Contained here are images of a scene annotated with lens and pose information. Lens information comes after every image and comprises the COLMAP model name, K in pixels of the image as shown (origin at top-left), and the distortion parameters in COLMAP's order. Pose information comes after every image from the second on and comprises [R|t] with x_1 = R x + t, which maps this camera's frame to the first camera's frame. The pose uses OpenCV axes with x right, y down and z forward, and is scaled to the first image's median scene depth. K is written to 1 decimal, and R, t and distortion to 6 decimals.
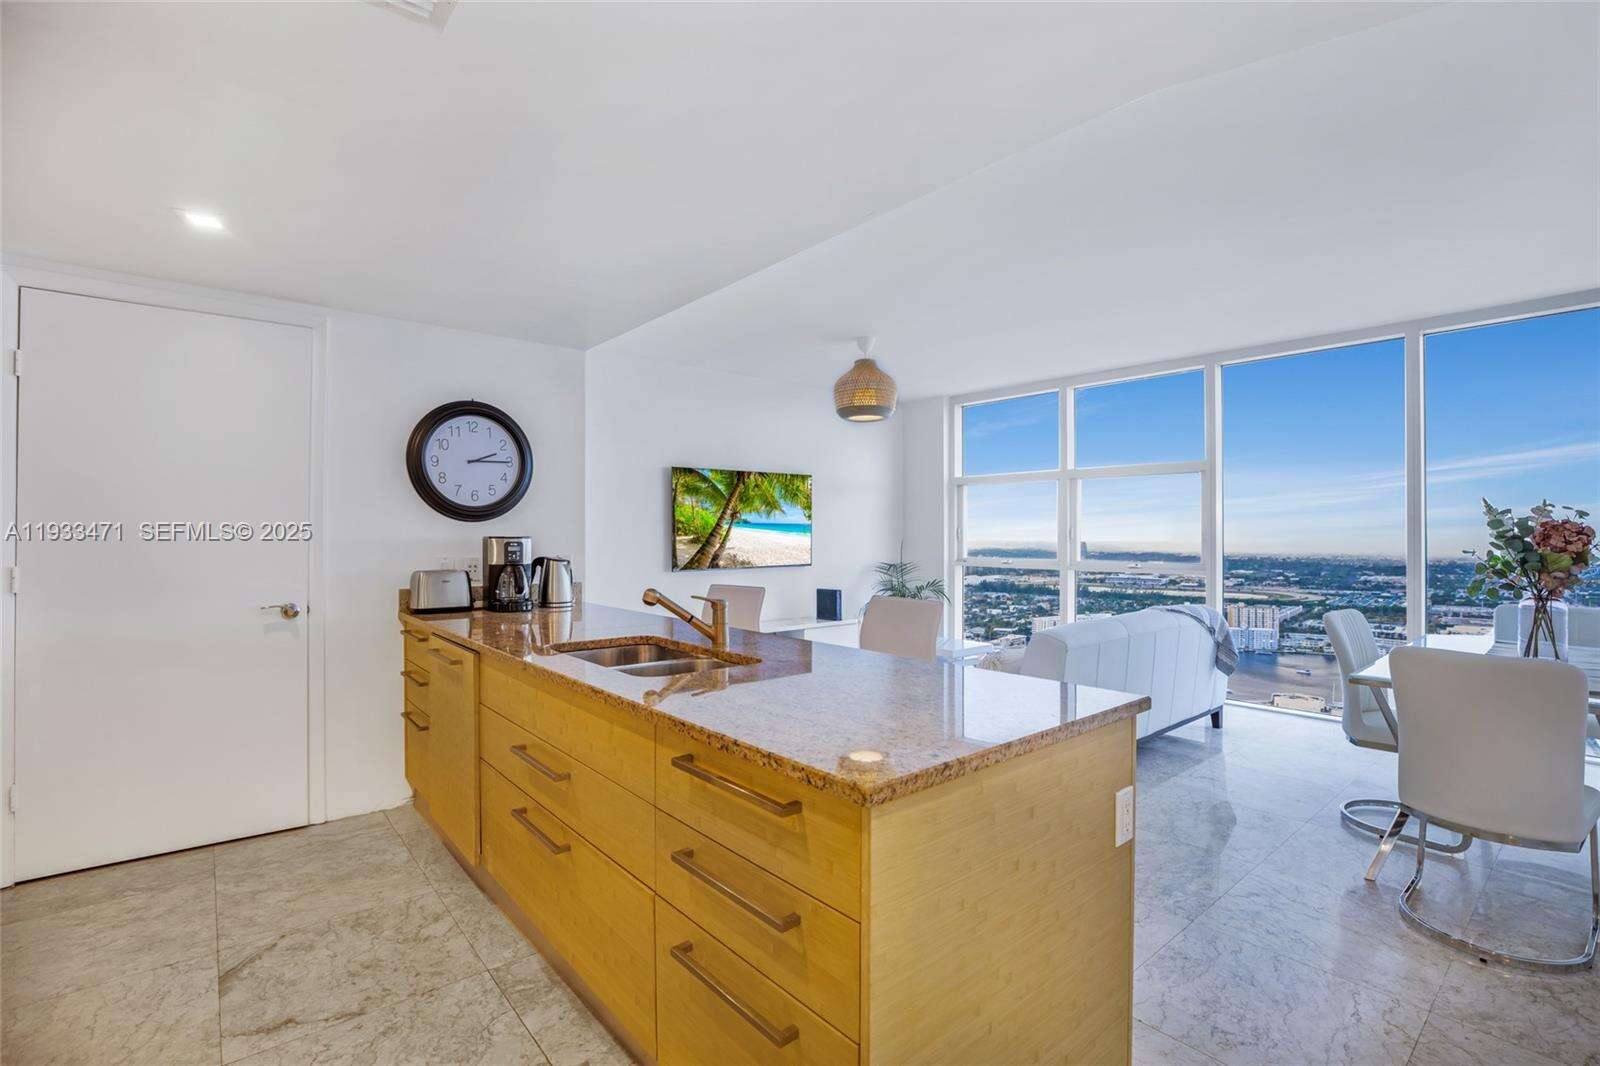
lens RADIAL K [[729.0, 0, 810.2], [0, 729.0, 532.5], [0, 0, 1]] dist [-0.039708, 0.010852]
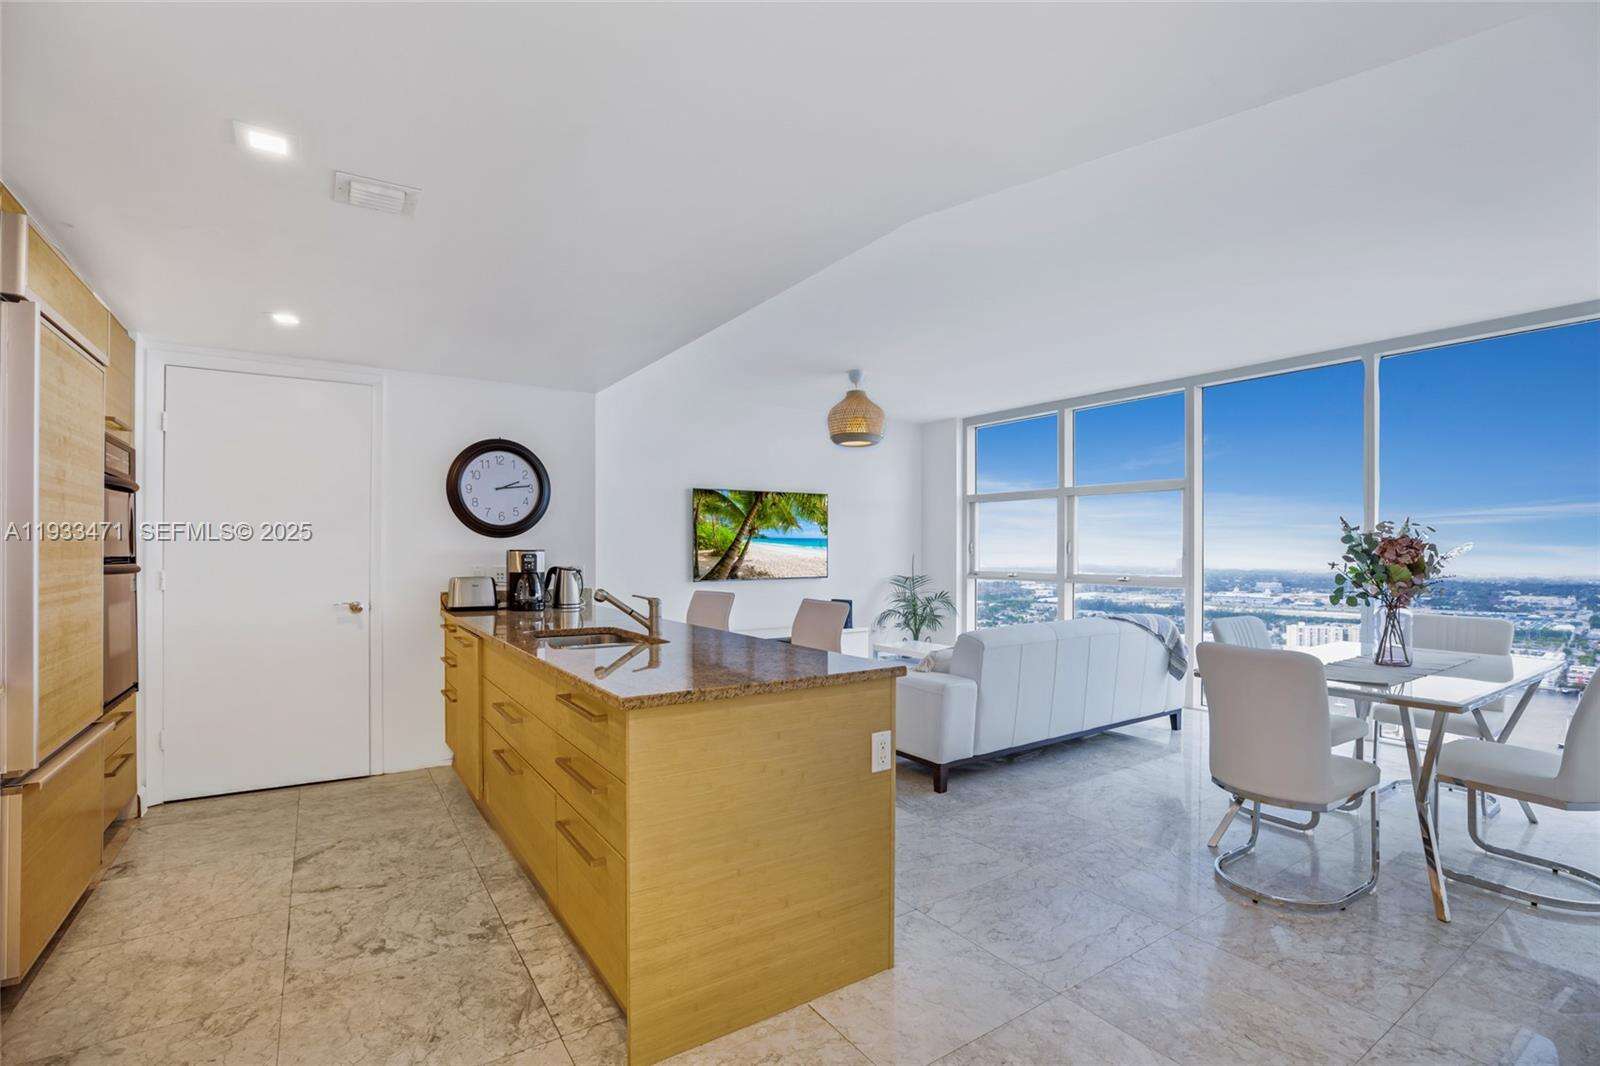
lens RADIAL K [[738.7, 0, 820.8], [0, 738.7, 553.6], [0, 0, 1]] dist [-0.031166, 0.000828]
pose [[0.994635, 0.001540, -0.103433, 0.205382], [-0.000678, 0.999965, 0.008365, 0.001596], [0.103443, -0.008250, 0.994601, -0.183911]]
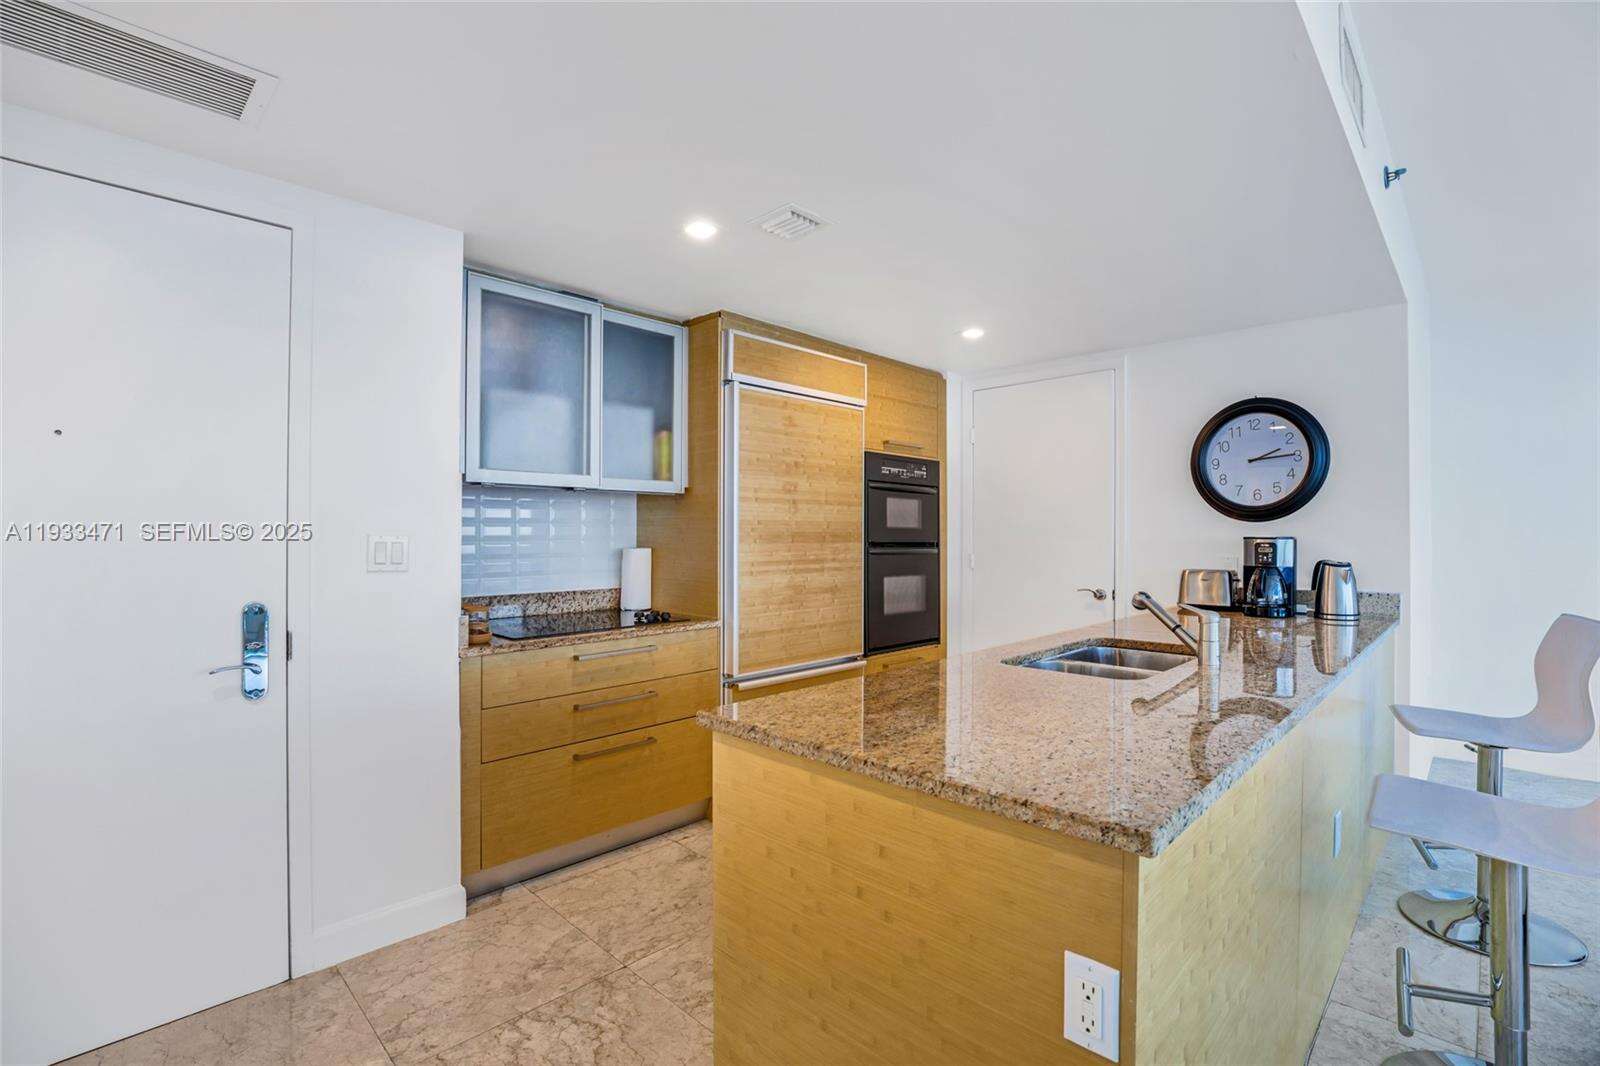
lens RADIAL K [[729.0, 0, 810.2], [0, 729.0, 532.5], [0, 0, 1]] dist [-0.039708, 0.010852]
pose [[0.093760, -0.002461, -0.995592, 0.447760], [0.002959, 0.999993, -0.002193, 0.000074], [0.995590, -0.002741, 0.093767, 0.315862]]
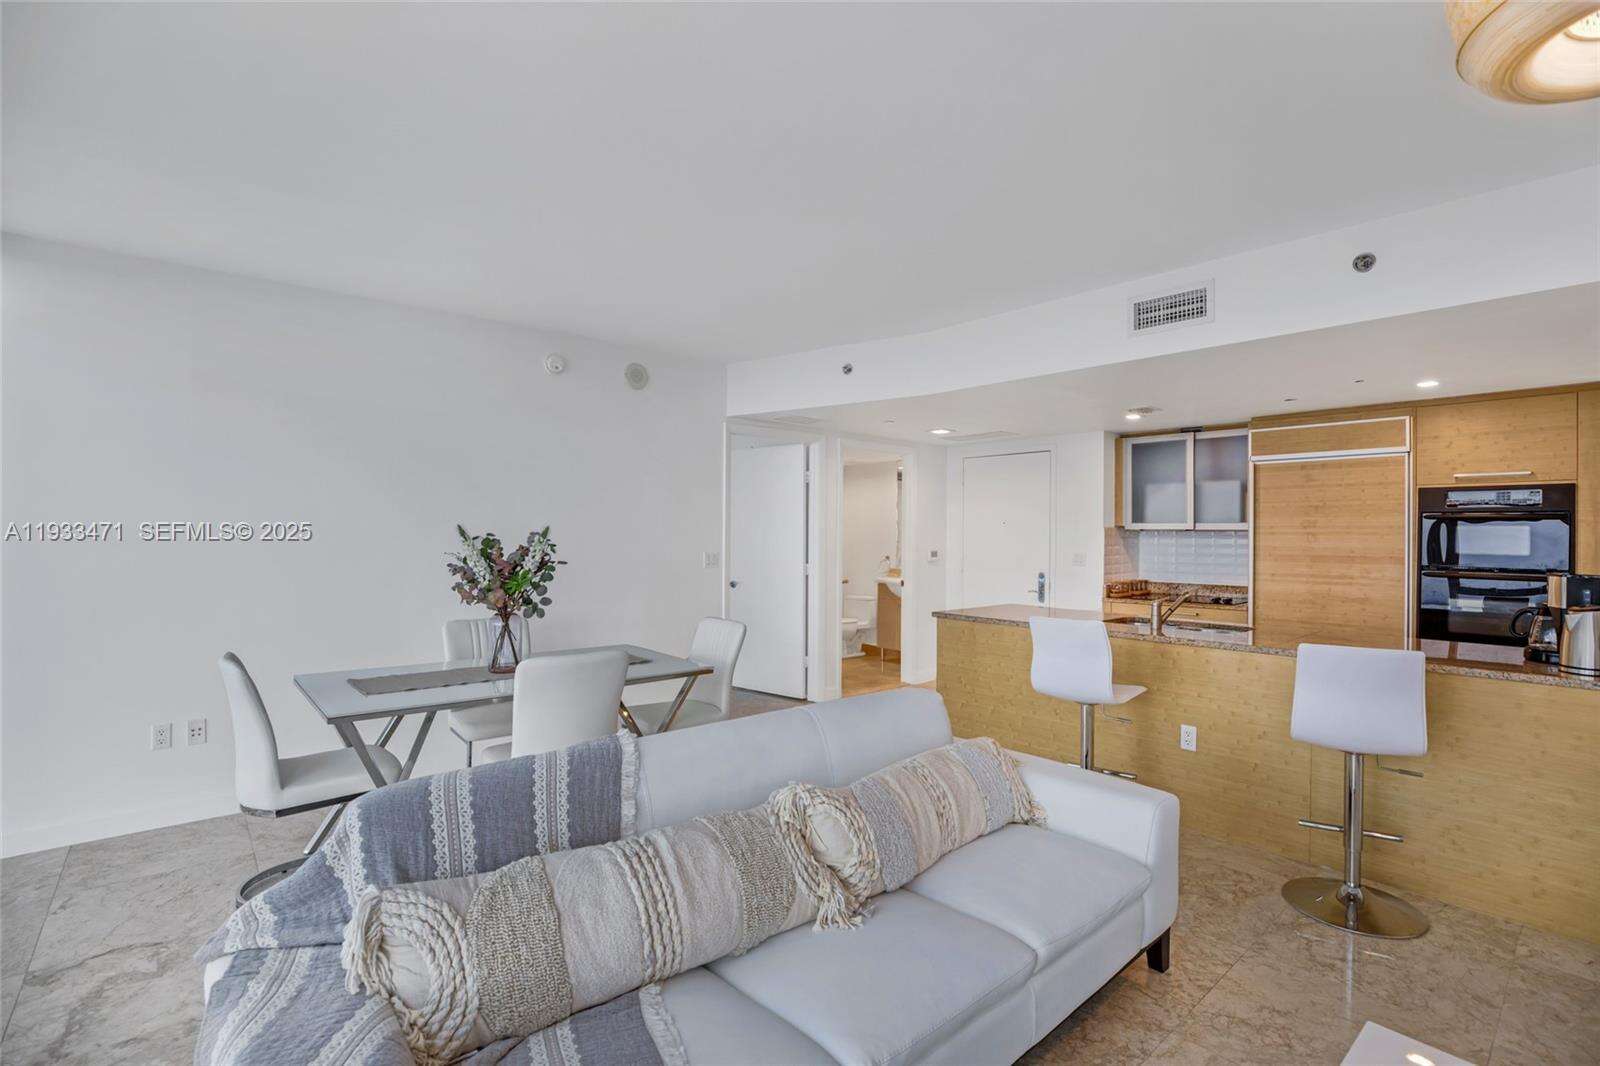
lens RADIAL K [[729.0, 0, 810.2], [0, 729.0, 532.5], [0, 0, 1]] dist [-0.039708, 0.010852]
pose [[-0.999668, -0.010135, -0.023693, 0.467793], [-0.009925, 0.999911, -0.008954, -0.023557], [0.023781, -0.008716, -0.999679, 1.717743]]
